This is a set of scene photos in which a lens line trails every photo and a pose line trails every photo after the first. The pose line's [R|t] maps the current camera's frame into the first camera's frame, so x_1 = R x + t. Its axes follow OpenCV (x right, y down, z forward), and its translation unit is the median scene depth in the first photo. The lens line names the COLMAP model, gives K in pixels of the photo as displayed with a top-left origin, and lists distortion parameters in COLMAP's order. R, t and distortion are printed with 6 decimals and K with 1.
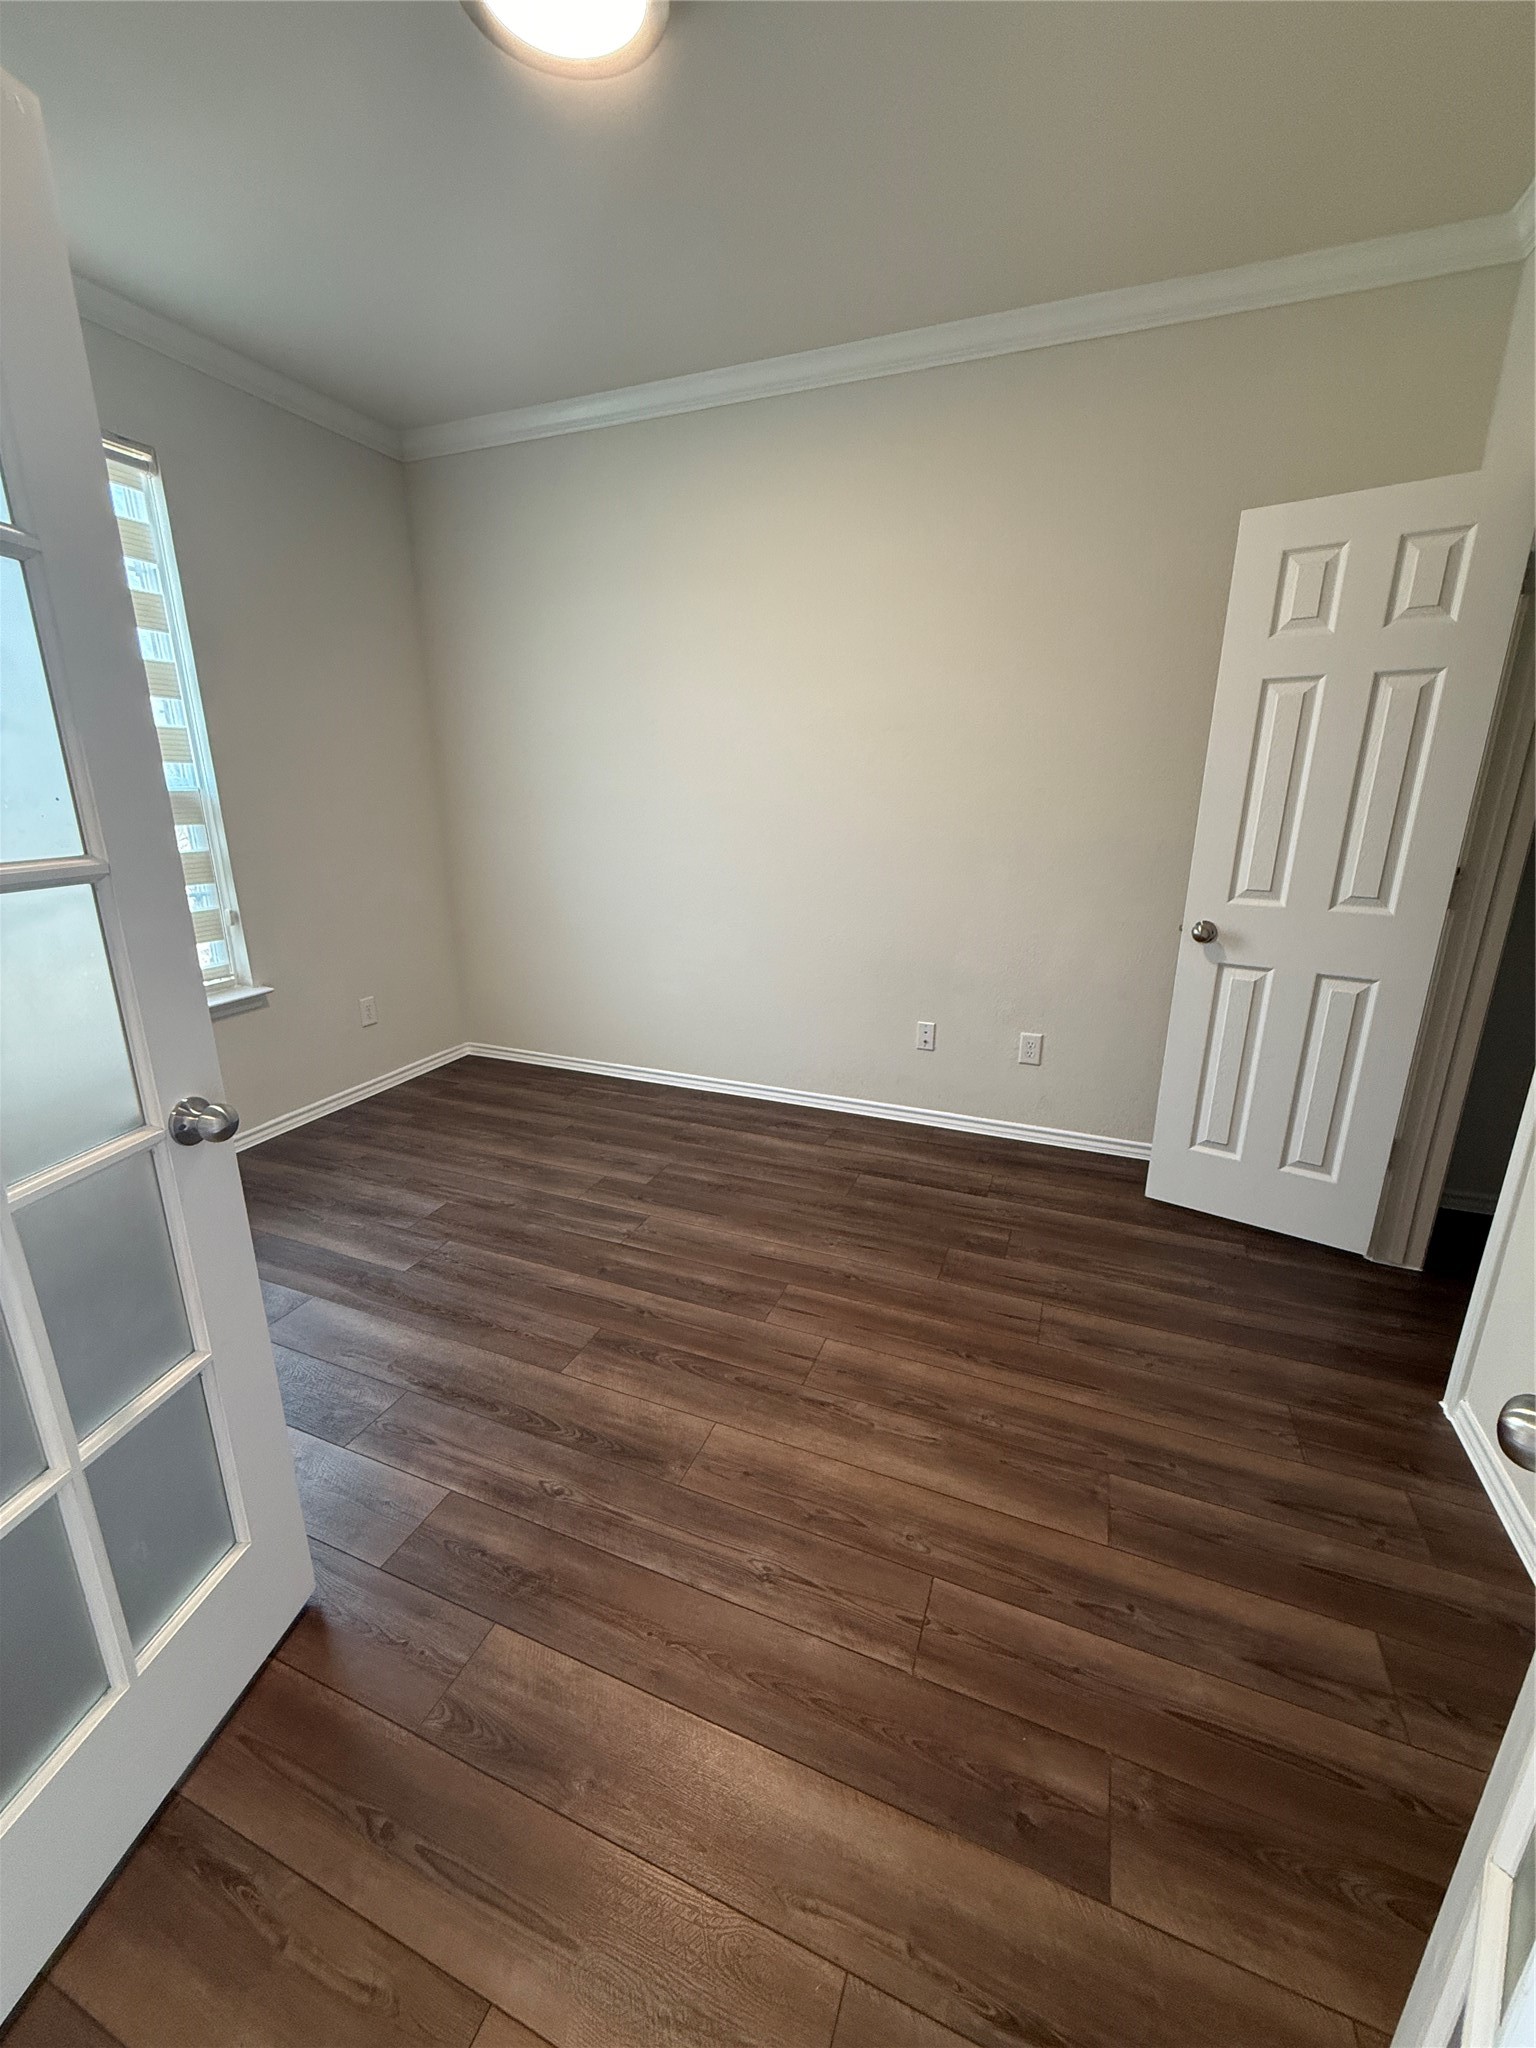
lens RADIAL K [[815.8, 0, 770.0], [0, 815.8, 1016.2], [0, 0, 1]] dist [0.000462, -0.000563]
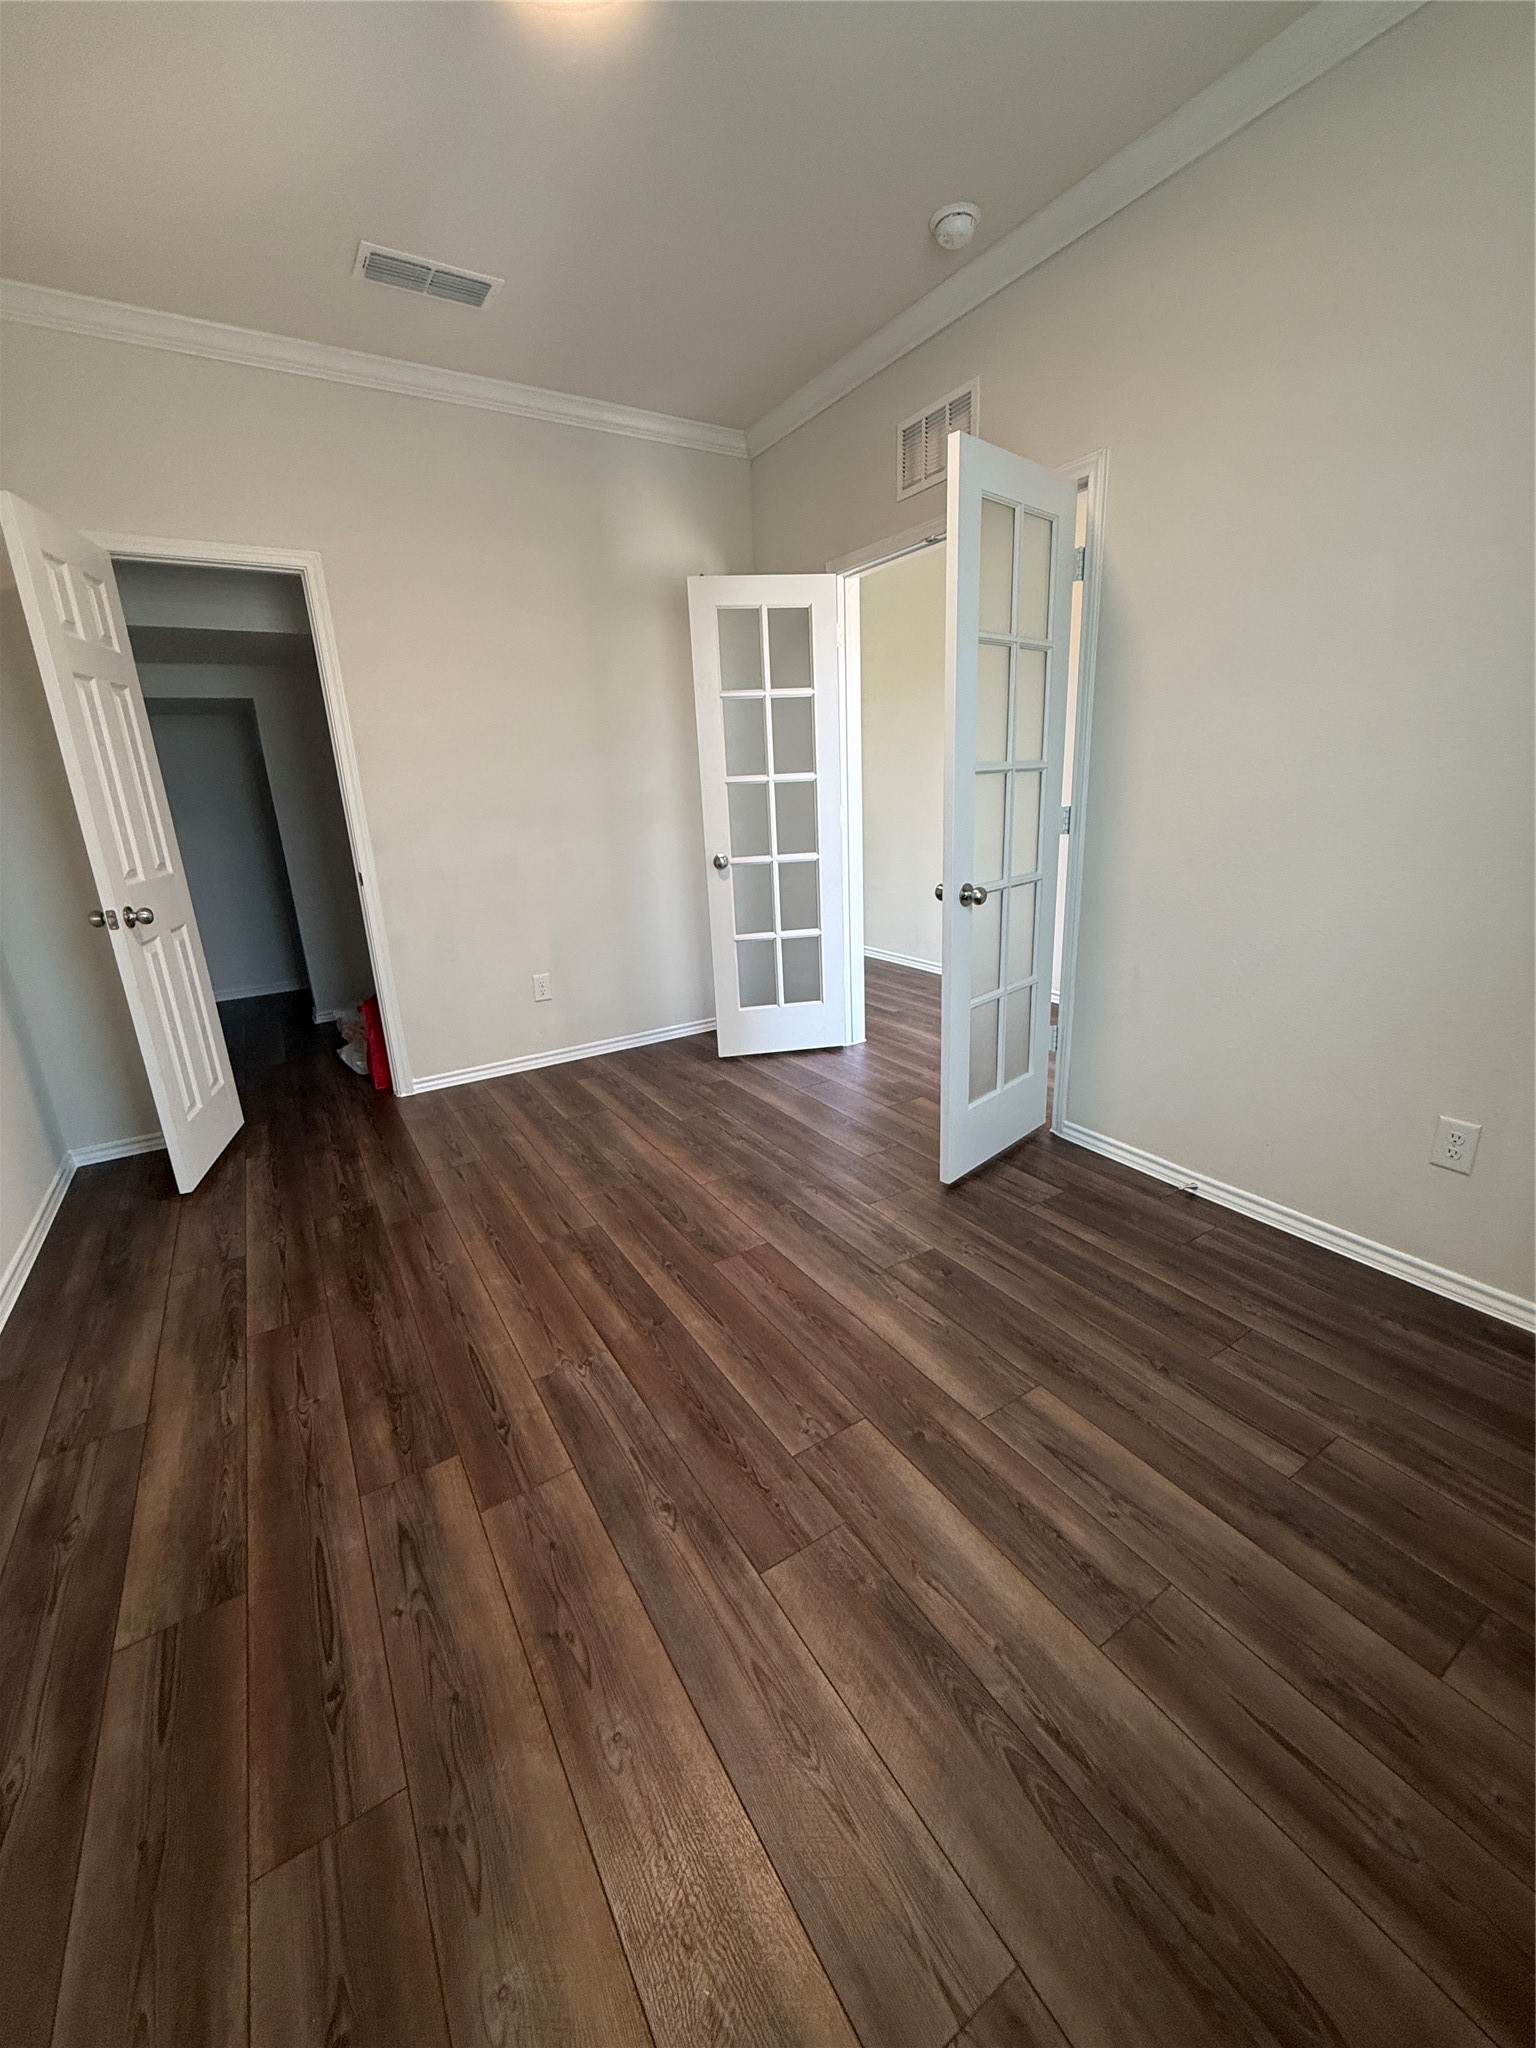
lens RADIAL K [[815.8, 0, 770.0], [0, 815.8, 1017.1], [0, 0, 1]] dist [0.000462, -0.000563]
pose [[-0.808709, -0.133366, 0.572891, -0.742267], [0.203841, 0.850062, 0.485637, -0.341739], [-0.551760, 0.509518, -0.660267, 1.339663]]
